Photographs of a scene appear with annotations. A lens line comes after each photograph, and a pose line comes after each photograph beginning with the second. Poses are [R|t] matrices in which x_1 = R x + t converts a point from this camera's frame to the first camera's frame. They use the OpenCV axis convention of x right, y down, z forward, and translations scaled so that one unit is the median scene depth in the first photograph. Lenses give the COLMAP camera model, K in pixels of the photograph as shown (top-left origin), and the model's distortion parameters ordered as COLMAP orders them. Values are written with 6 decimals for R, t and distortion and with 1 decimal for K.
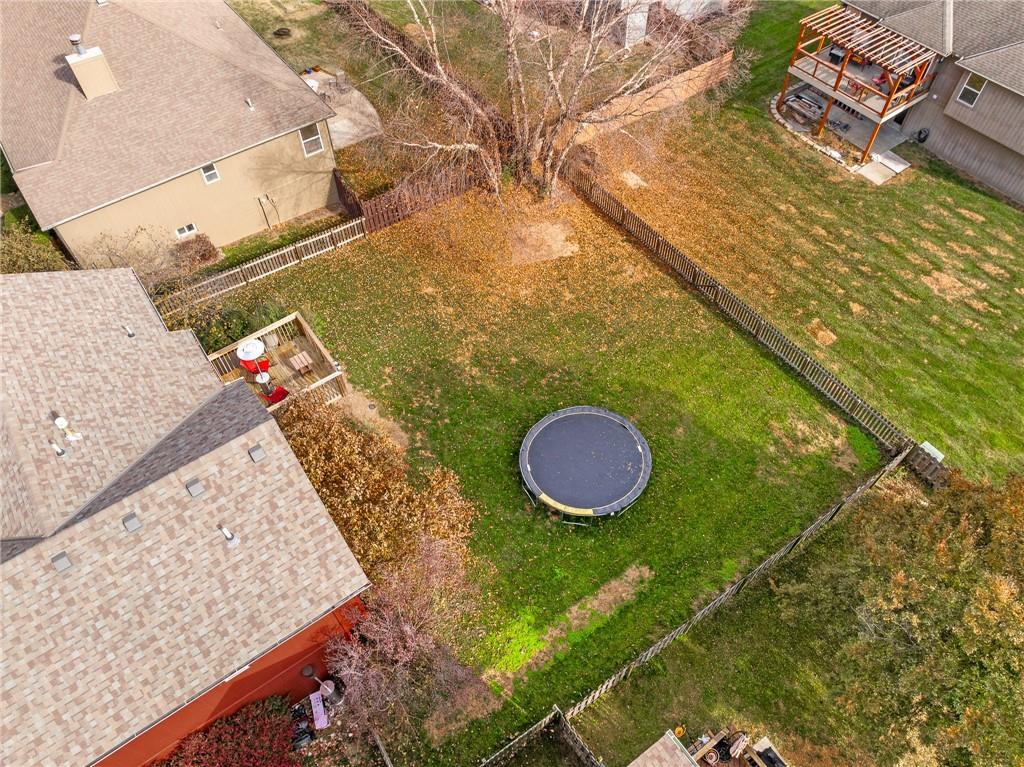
lens RADIAL K [[723.3, 0, 514.5], [0, 723.3, 378.8], [0, 0, 1]] dist [-0.032514, -0.002904]
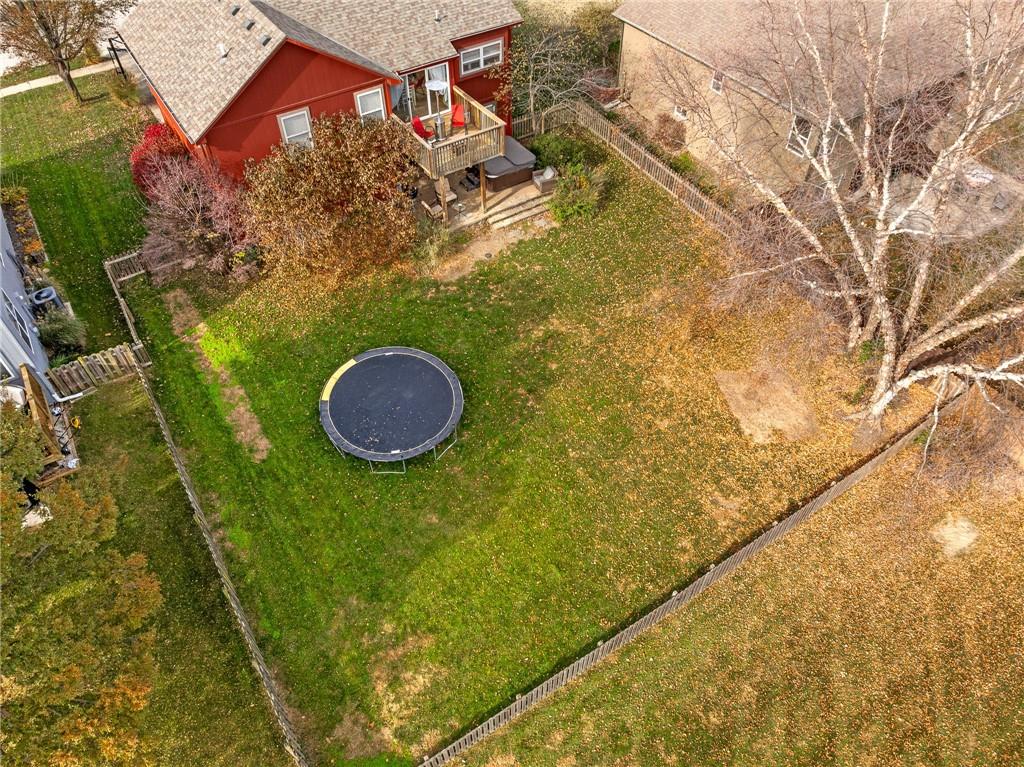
lens RADIAL K [[723.3, 0, 516.8], [0, 723.3, 378.9], [0, 0, 1]] dist [-0.032514, -0.002904]
pose [[-0.039610, 0.749212, -0.661144, 0.581171], [-0.798944, 0.373629, 0.471264, -0.390787], [0.600099, 0.546884, 0.583780, 0.482580]]
